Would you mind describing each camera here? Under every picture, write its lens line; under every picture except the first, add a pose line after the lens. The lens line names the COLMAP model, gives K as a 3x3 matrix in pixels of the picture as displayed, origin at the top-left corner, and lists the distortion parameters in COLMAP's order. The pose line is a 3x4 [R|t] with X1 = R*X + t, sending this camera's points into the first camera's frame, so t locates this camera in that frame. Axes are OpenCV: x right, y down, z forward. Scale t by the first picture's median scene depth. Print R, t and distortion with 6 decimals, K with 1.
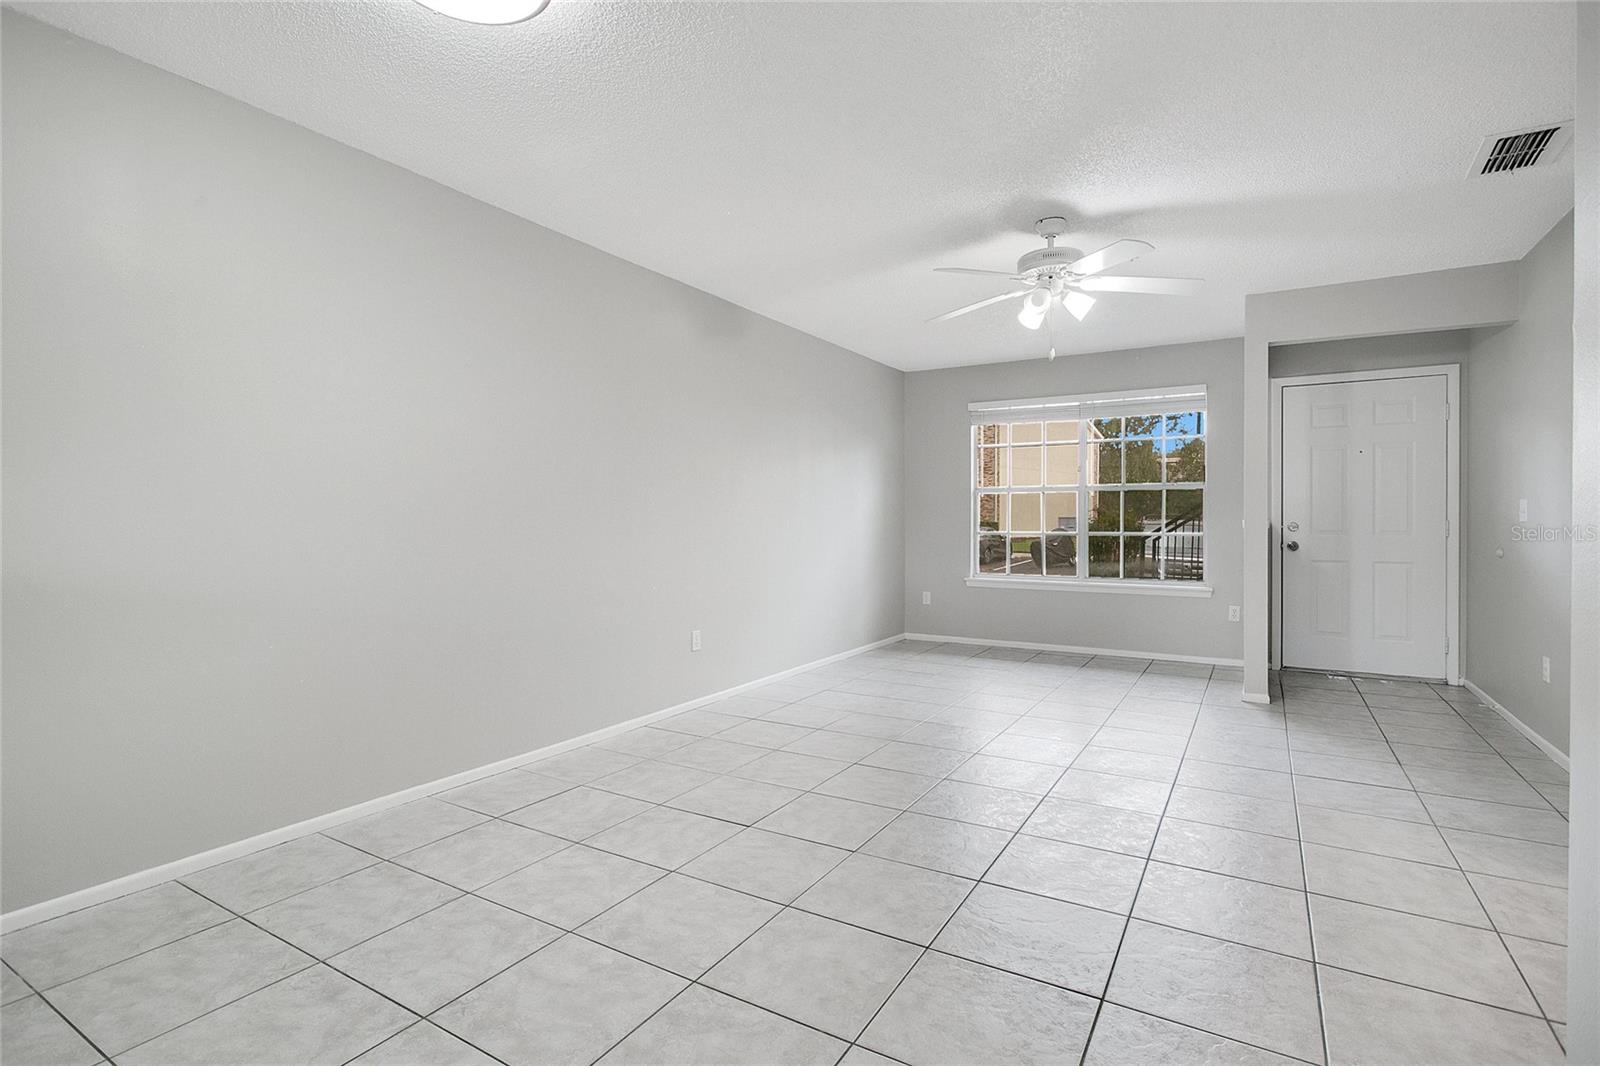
lens RADIAL K [[770.8, 0, 803.7], [0, 770.8, 526.2], [0, 0, 1]] dist [-0.002233, -0.000122]
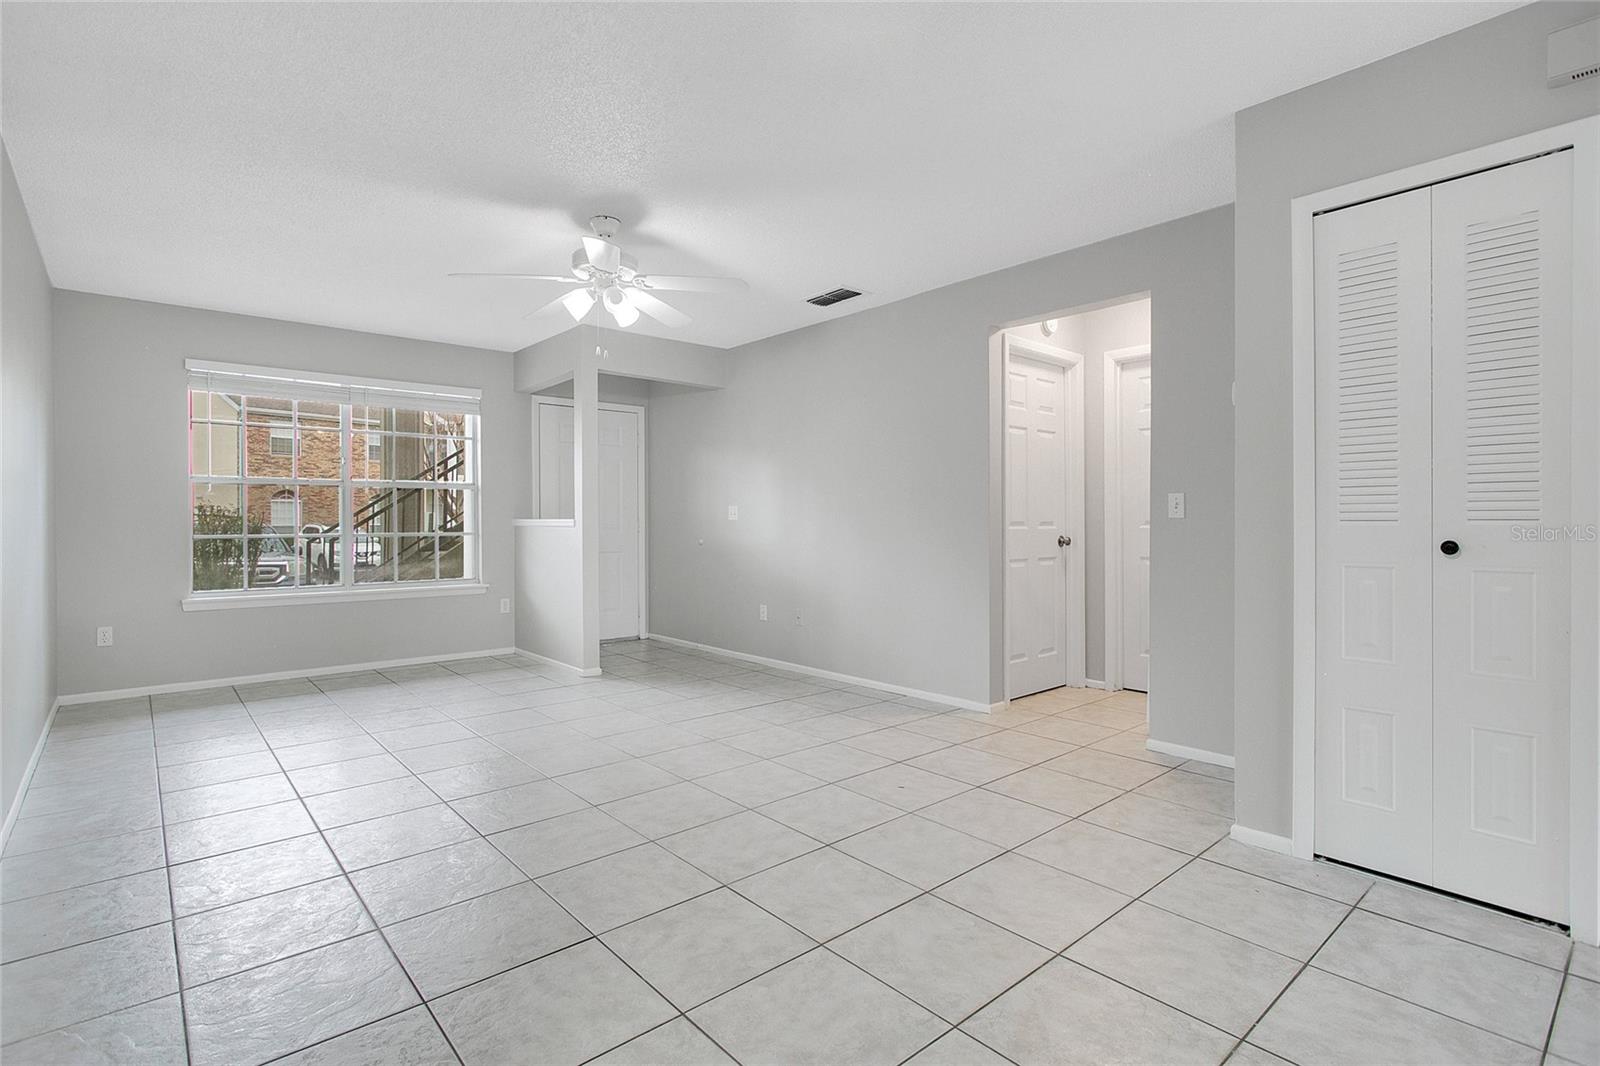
lens RADIAL K [[766.4, 0, 782.4], [0, 766.4, 518.7], [0, 0, 1]] dist [-0.004862, -0.000749]
pose [[0.318988, 0.001111, 0.947758, -0.403018], [0.008954, 0.999951, -0.004186, -0.001342], [-0.947716, 0.009821, 0.318963, 0.342714]]
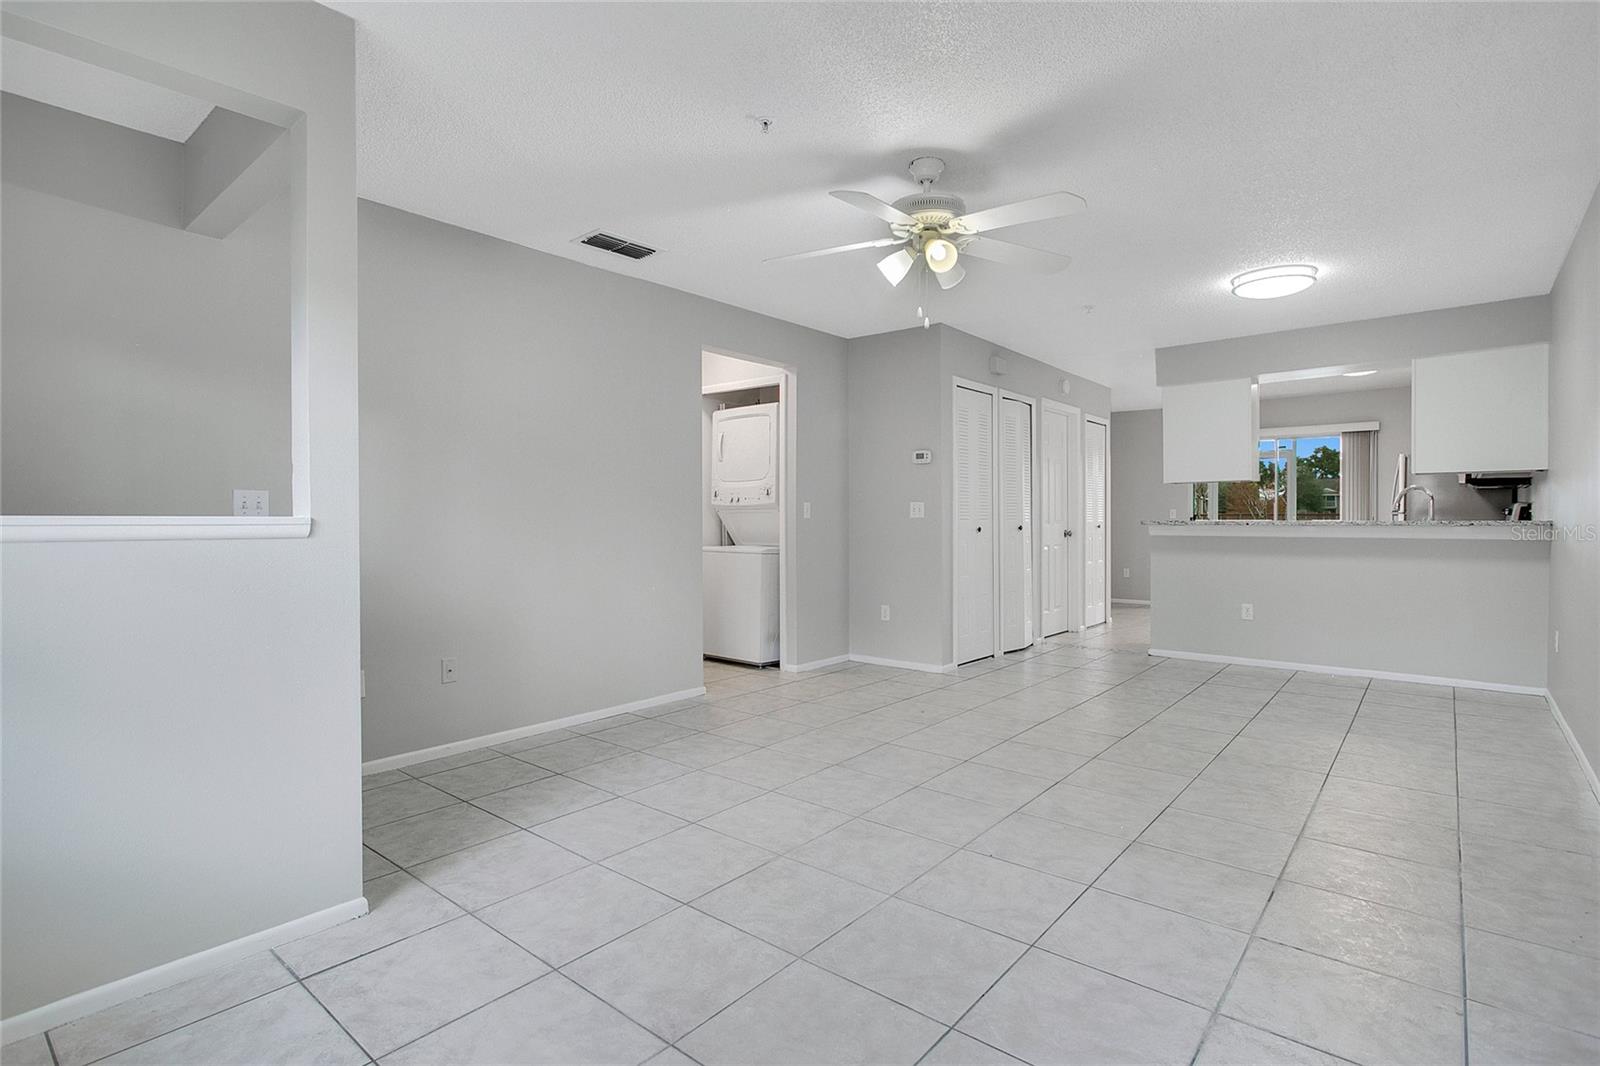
lens RADIAL K [[770.8, 0, 803.7], [0, 770.8, 526.2], [0, 0, 1]] dist [-0.002233, -0.000122]
pose [[-0.988027, 0.000327, 0.154282, 0.237387], [0.002812, 0.999870, 0.015888, -0.008573], [-0.154257, 0.016132, -0.987899, 1.360433]]
